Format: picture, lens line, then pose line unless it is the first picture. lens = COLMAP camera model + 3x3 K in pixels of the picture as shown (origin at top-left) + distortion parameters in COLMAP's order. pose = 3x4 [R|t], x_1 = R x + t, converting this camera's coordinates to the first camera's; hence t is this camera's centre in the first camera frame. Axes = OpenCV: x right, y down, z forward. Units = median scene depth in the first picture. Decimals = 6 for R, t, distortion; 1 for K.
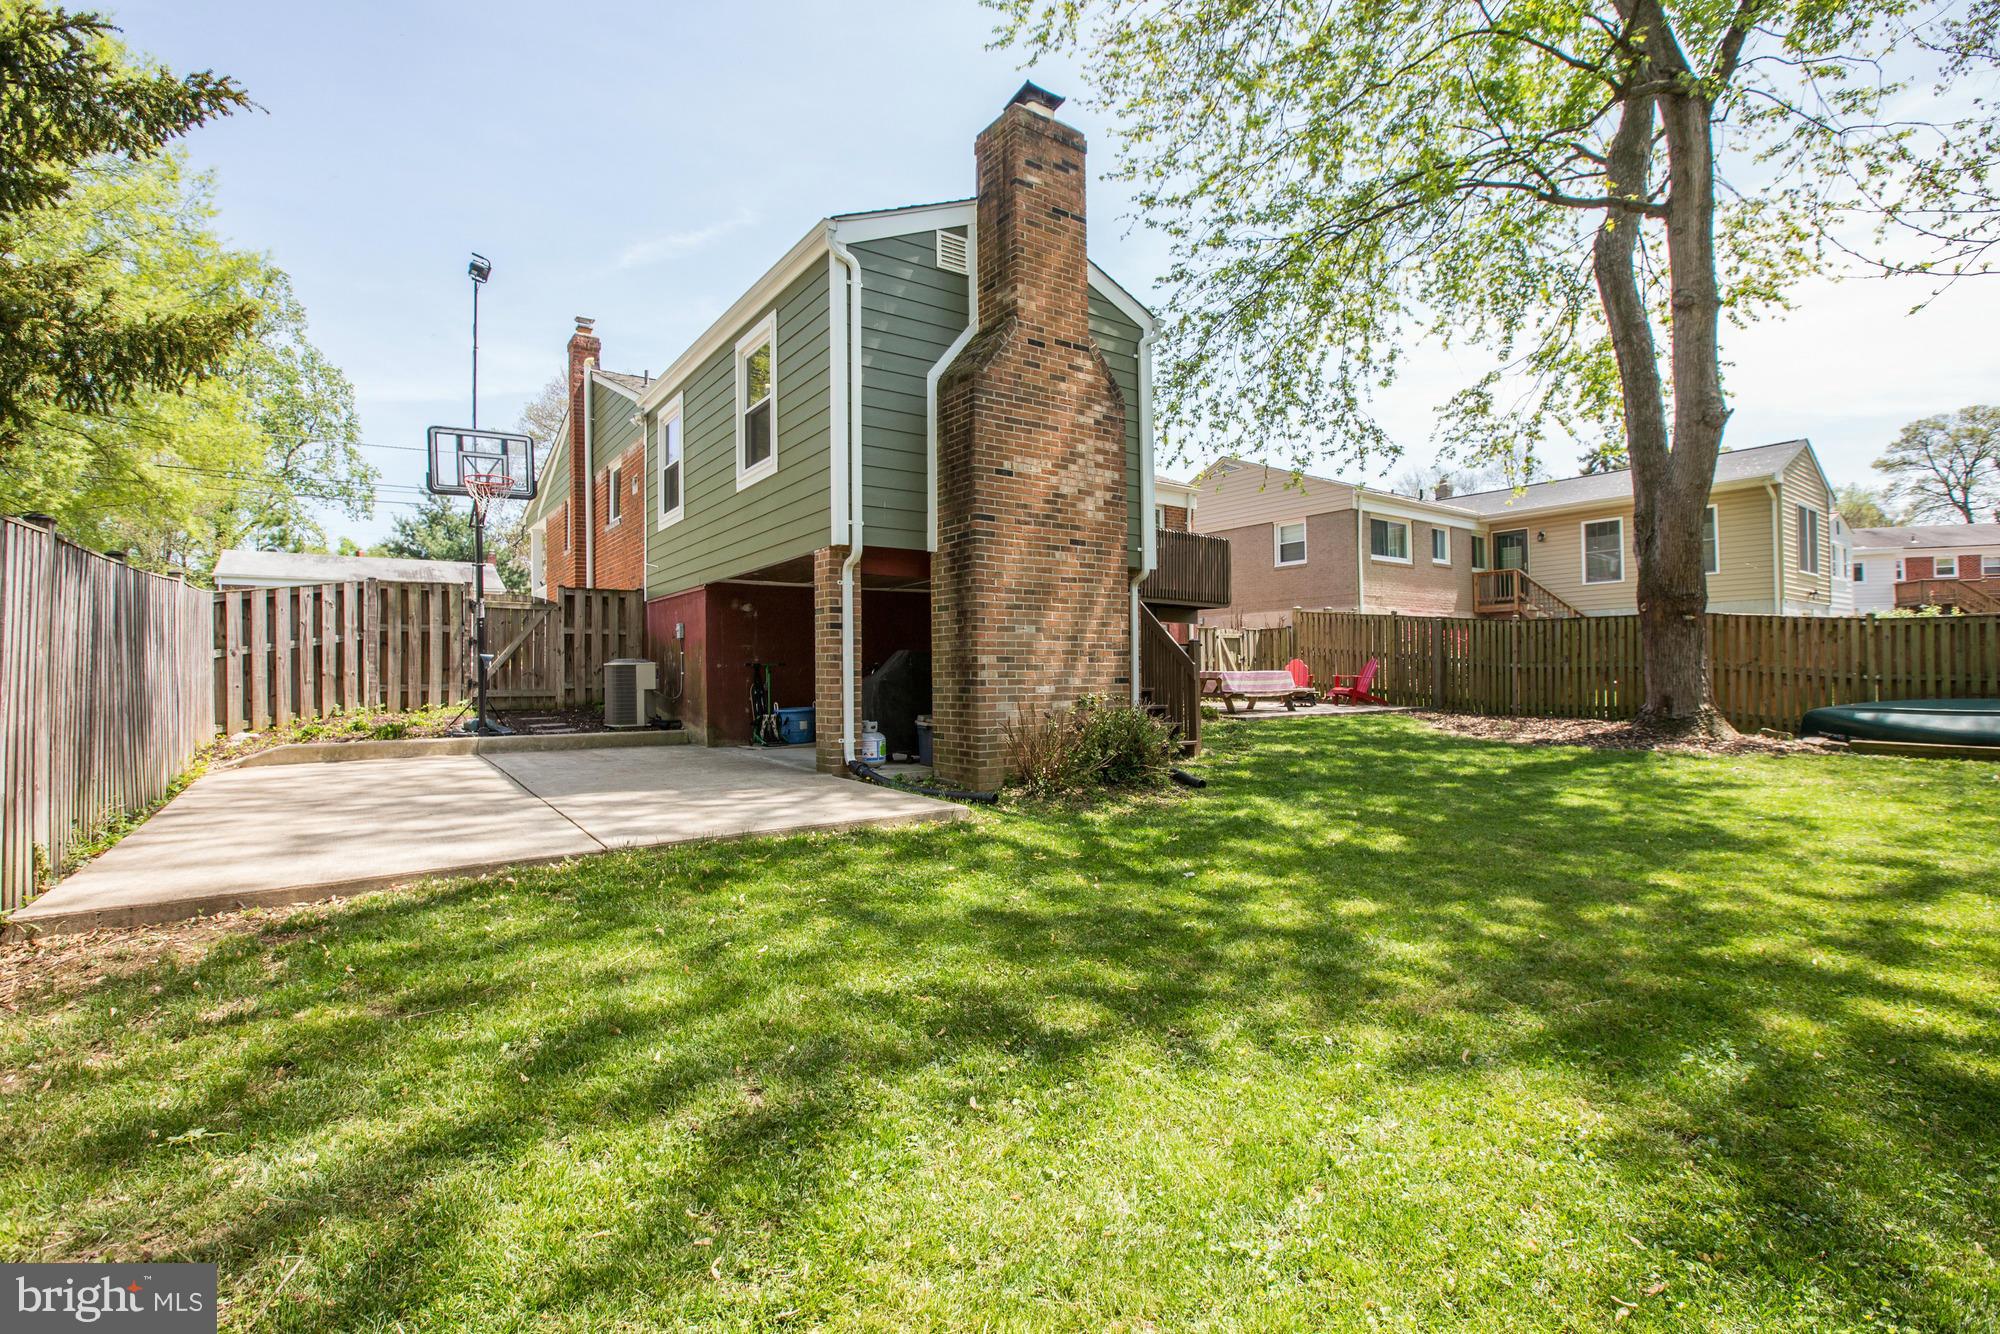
lens RADIAL K [[909.1, 0, 1000.0], [0, 909.1, 667.0], [0, 0, 1]] dist [-0.049890, 0.016111]
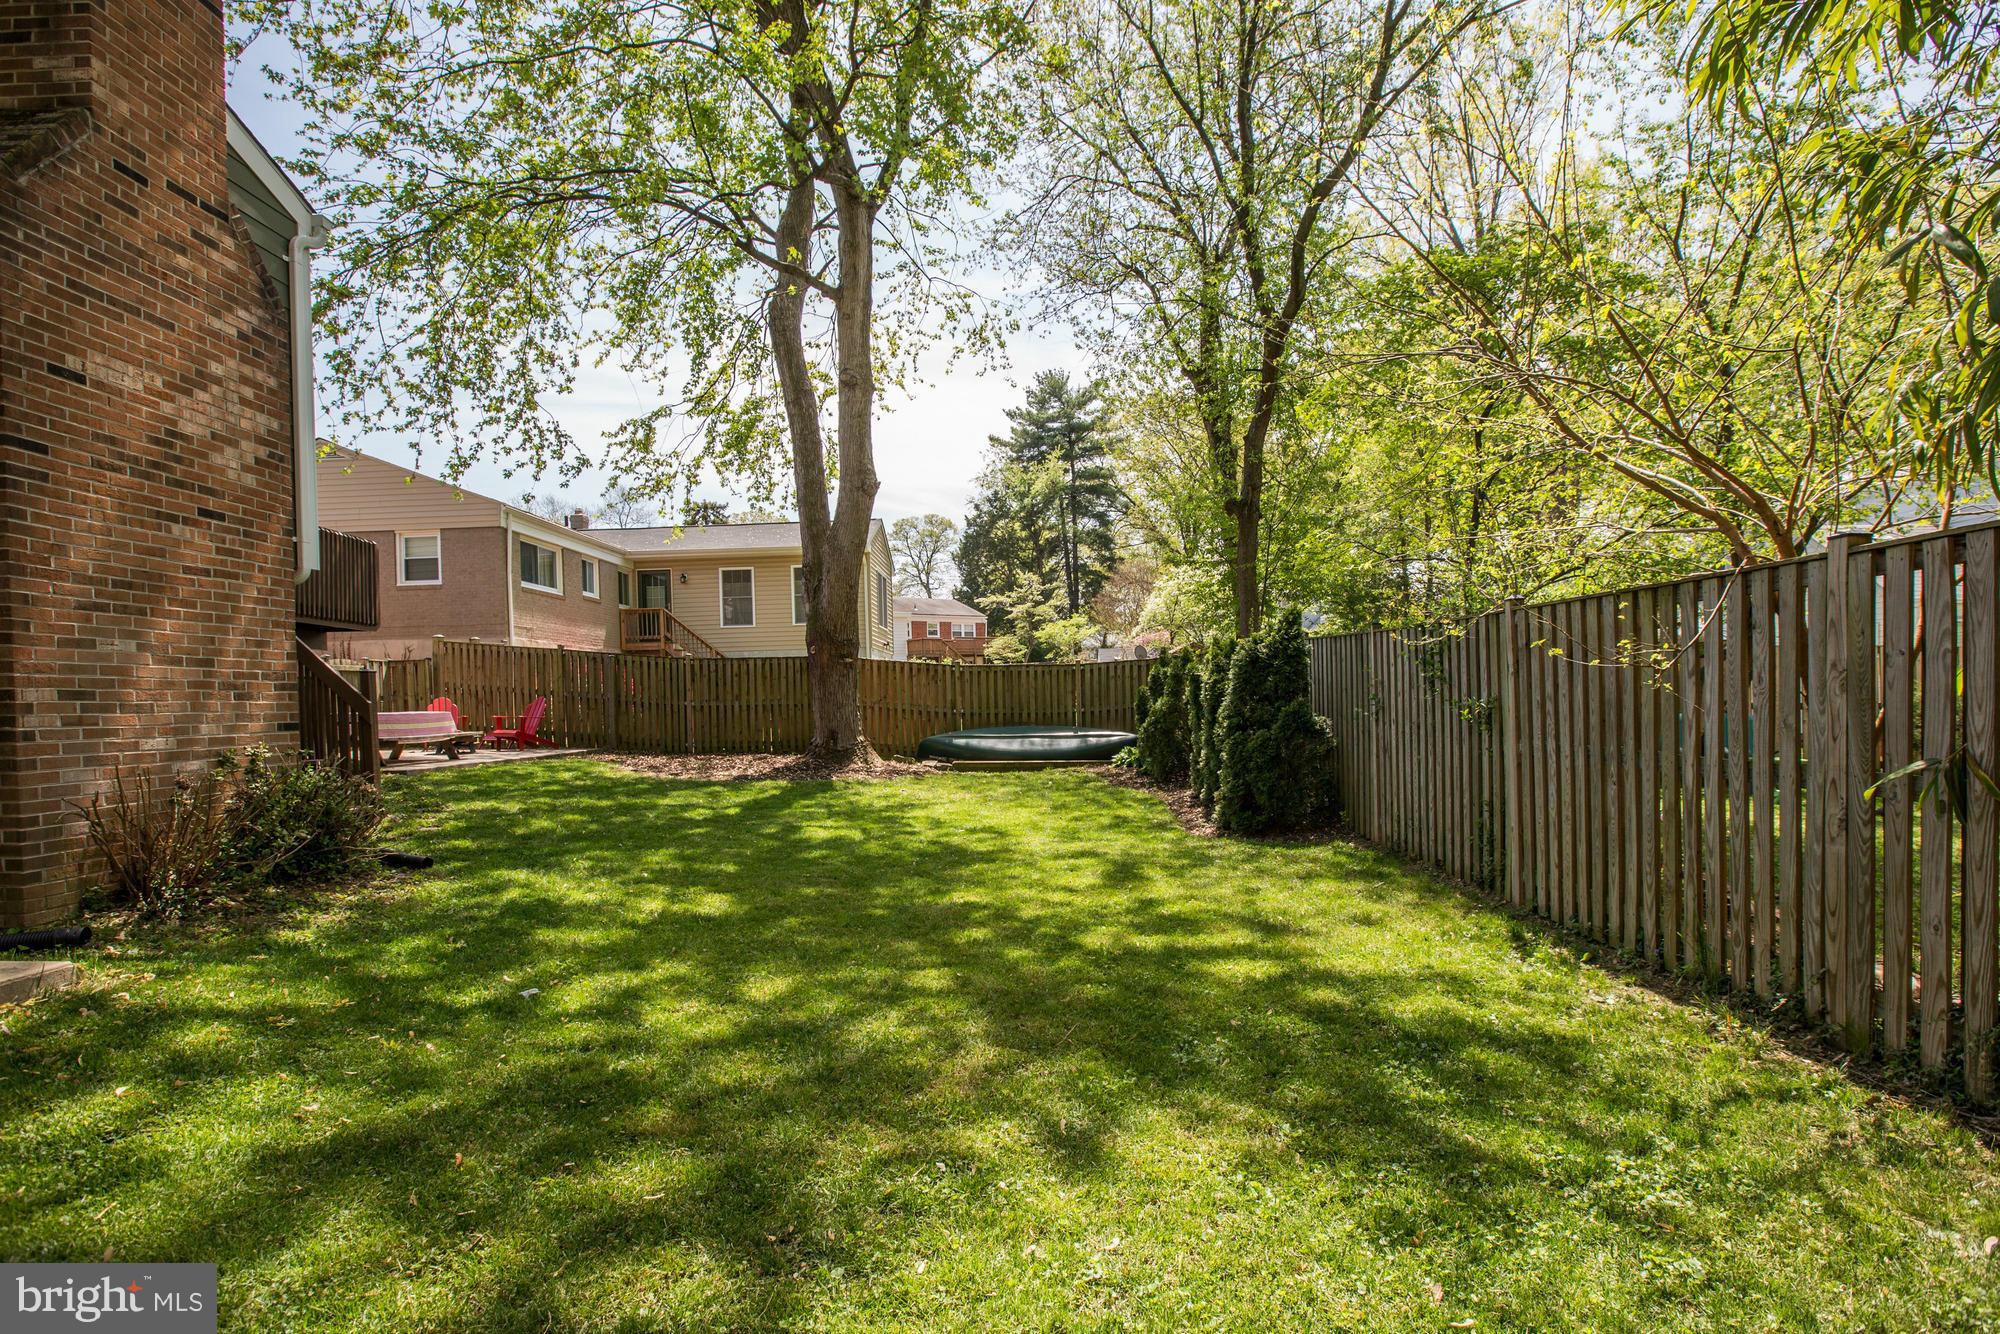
lens RADIAL K [[947.6, 0, 976.8], [0, 947.6, 713.8], [0, 0, 1]] dist [-0.020891, 0.009084]
pose [[0.625457, -0.012061, 0.780165, -0.074778], [0.006095, 0.999926, 0.010573, 0.000541], [-0.780235, -0.001858, 0.625484, 0.123952]]
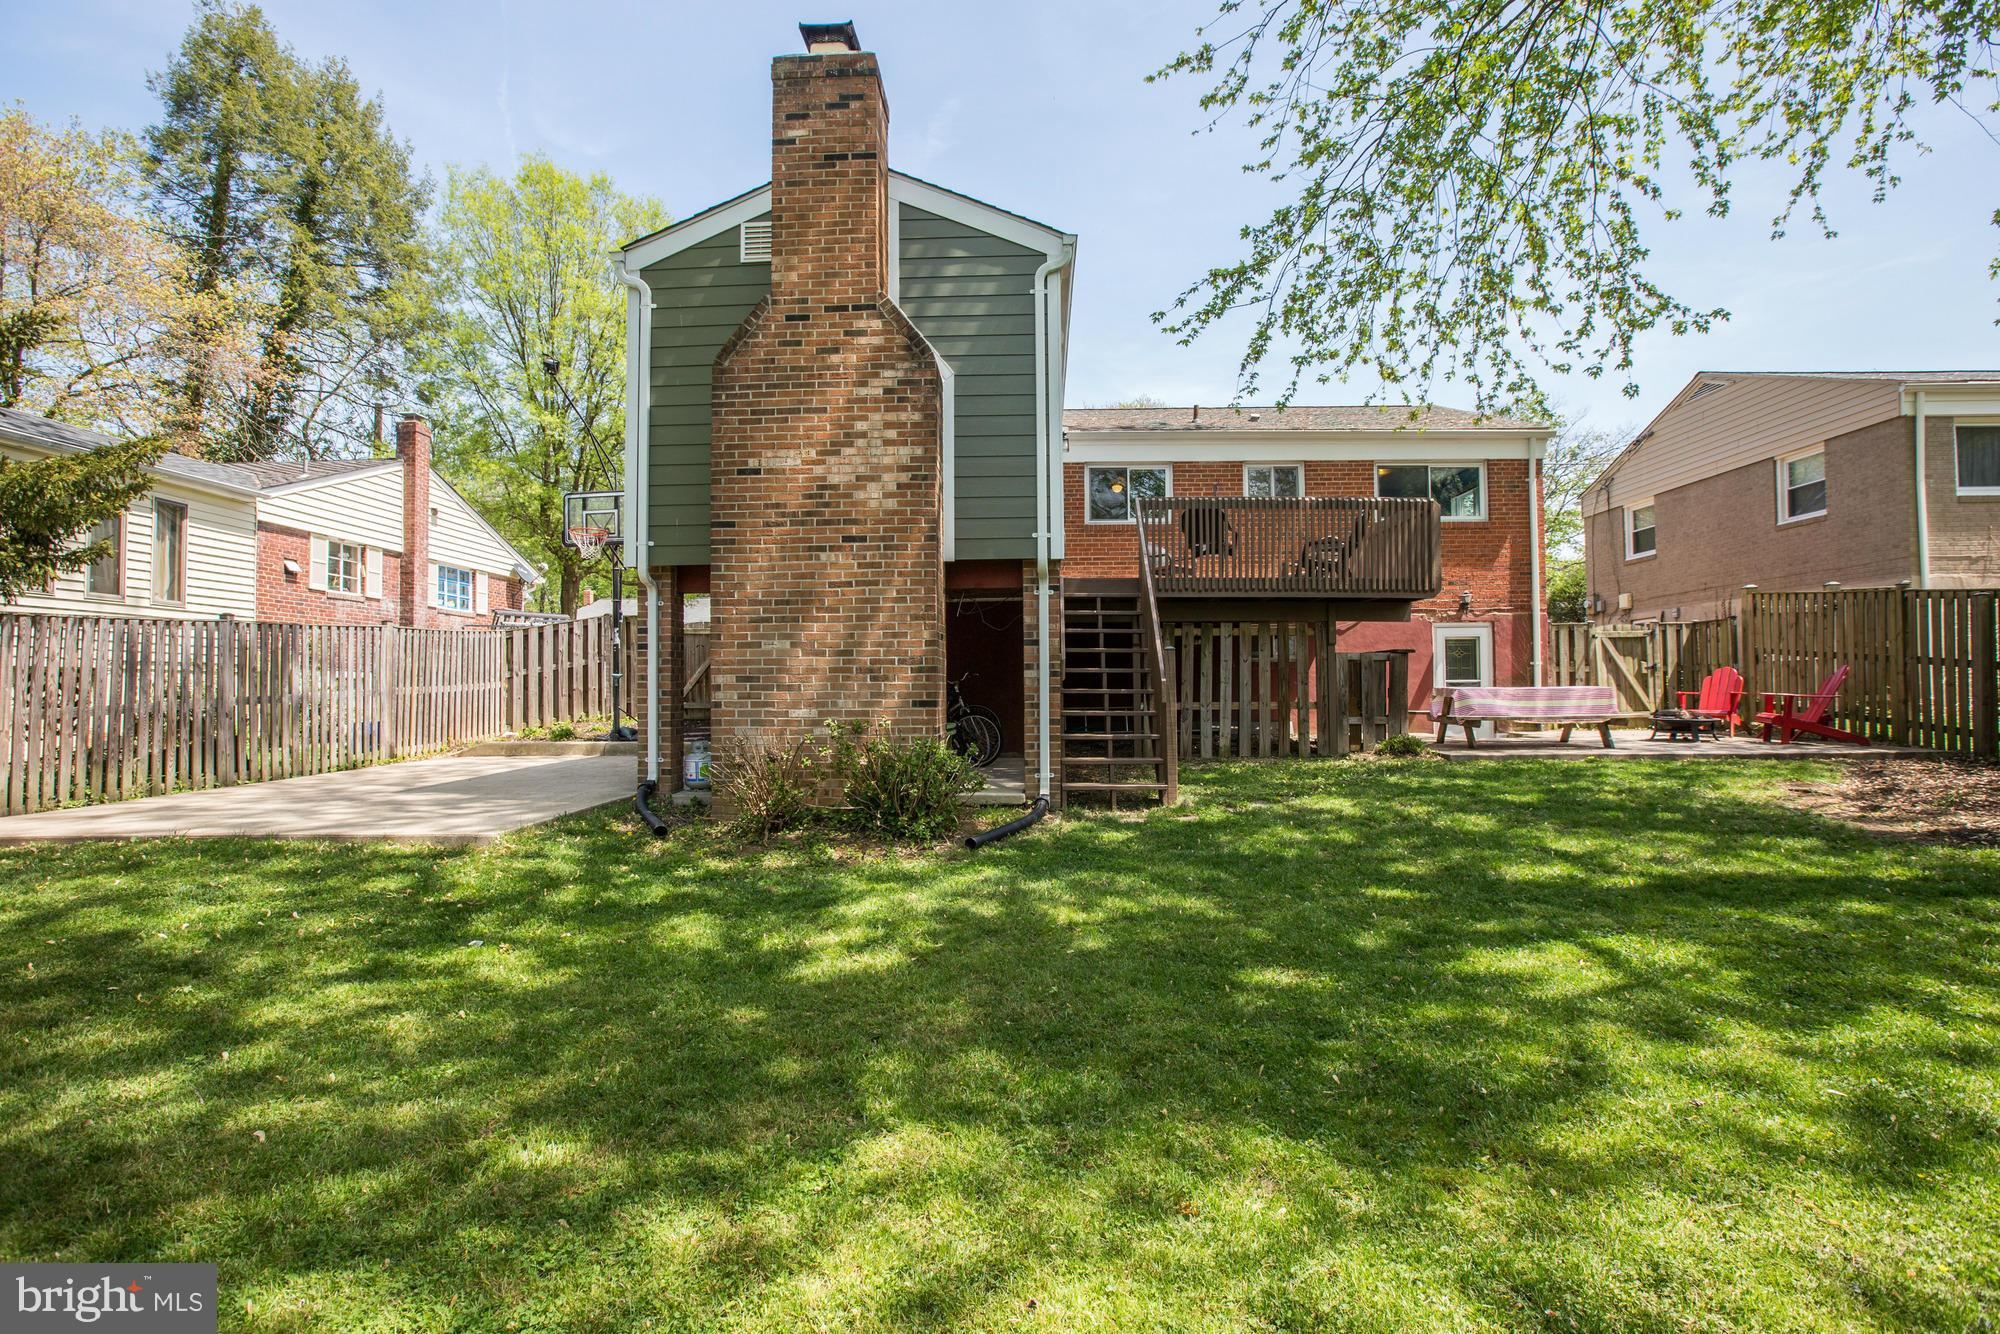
lens RADIAL K [[932.9, 0, 1000.0], [0, 932.9, 667.0], [0, 0, 1]] dist [-0.051712, 0.017179]
pose [[0.781288, -0.010275, -0.624087, 0.567730], [0.003293, 0.999918, -0.012339, -0.005913], [0.624162, 0.007585, 0.781258, 0.321077]]
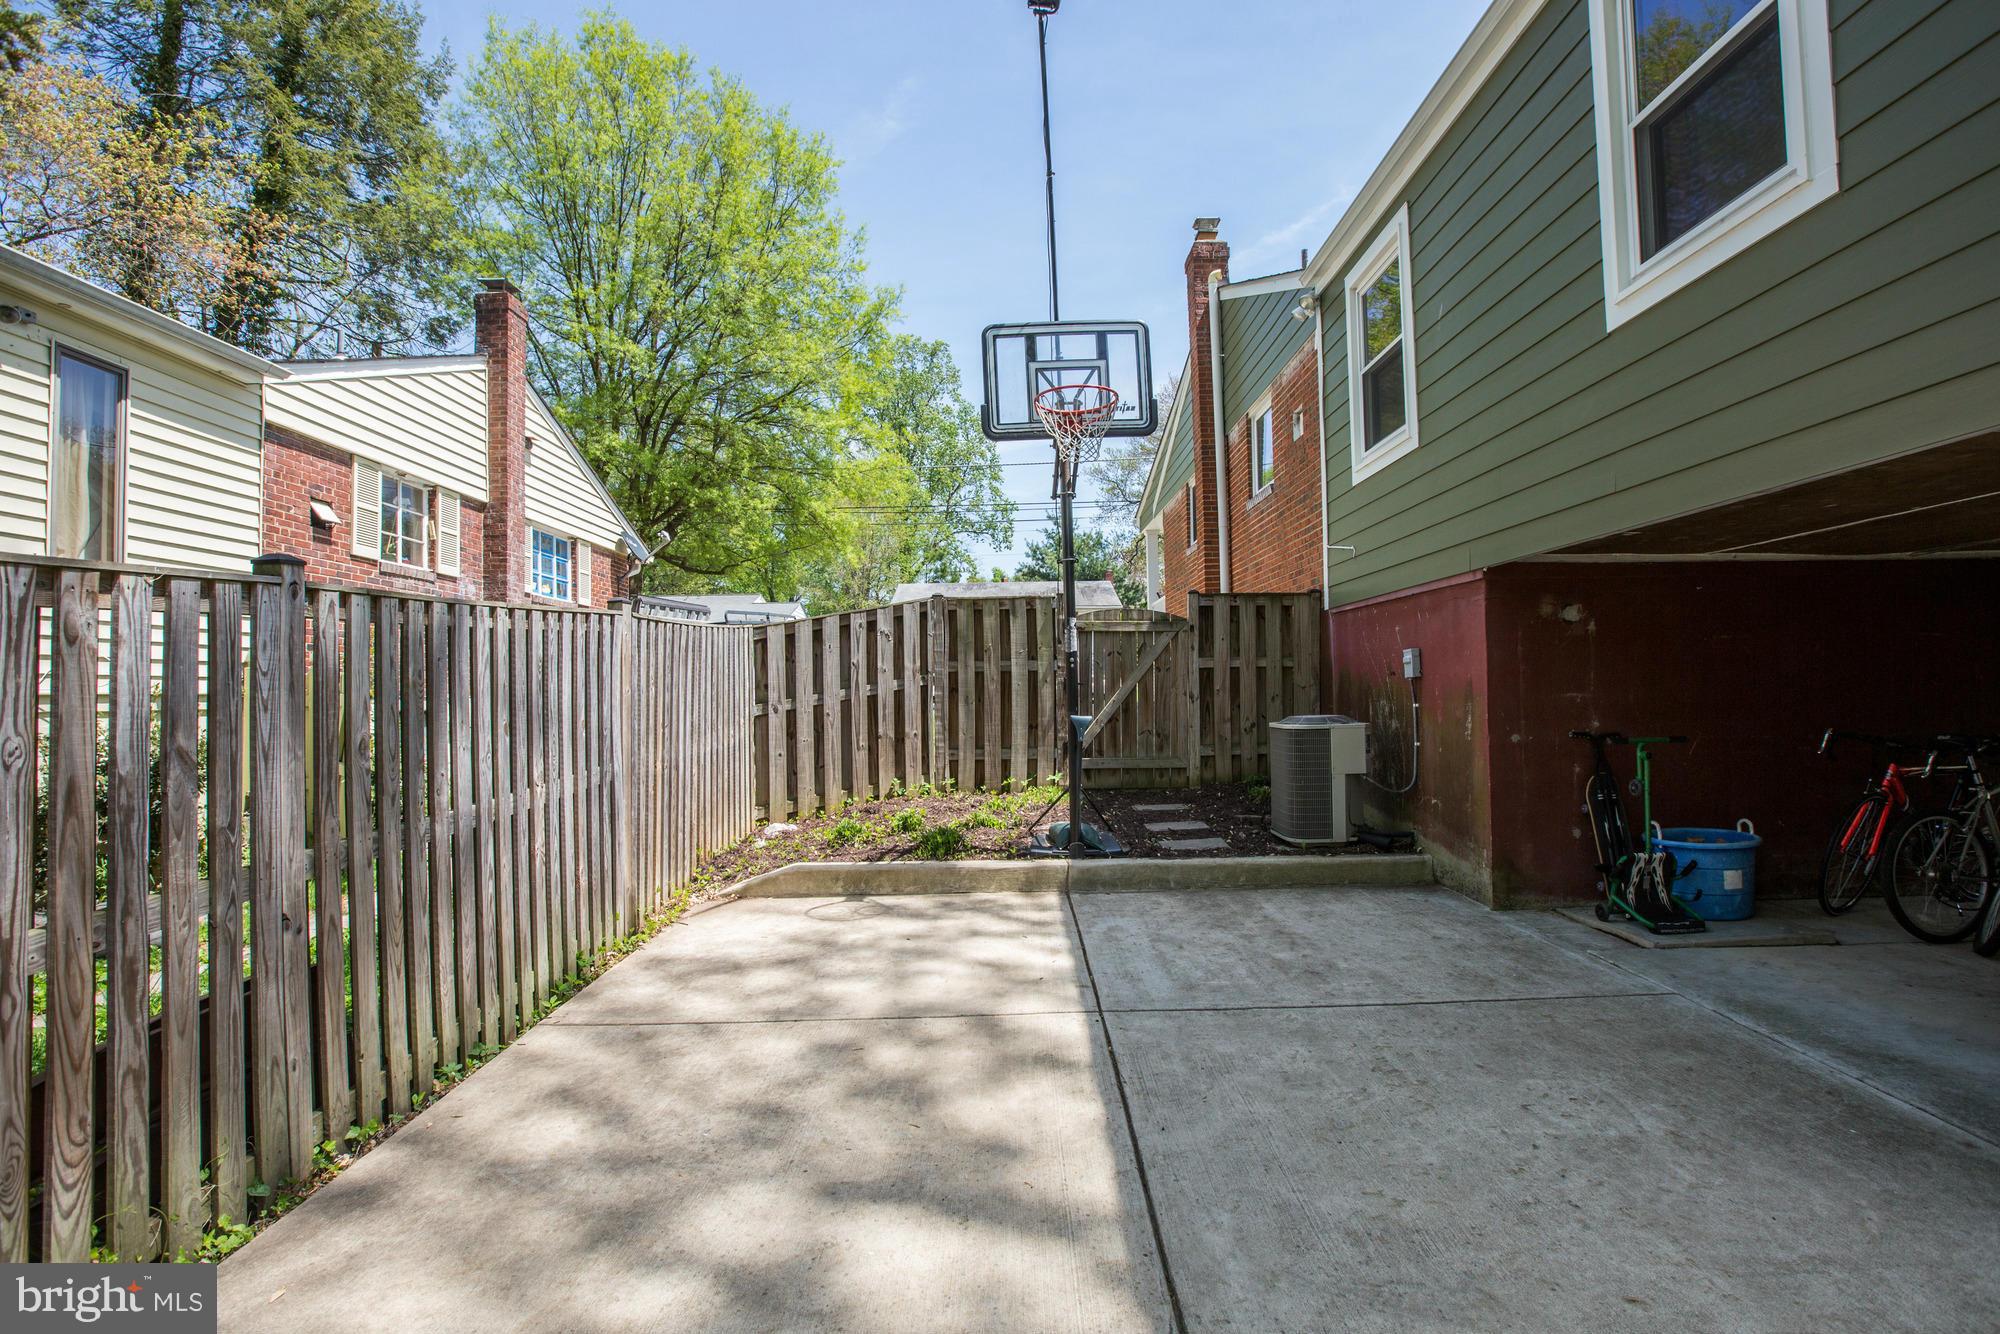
lens RADIAL K [[932.9, 0, 1000.0], [0, 932.9, 667.0], [0, 0, 1]] dist [-0.051712, 0.017179]
pose [[0.803758, -0.015794, -0.594746, -0.240798], [0.010347, 0.999867, -0.012569, -0.035420], [0.594866, 0.003948, 0.803815, 0.454138]]
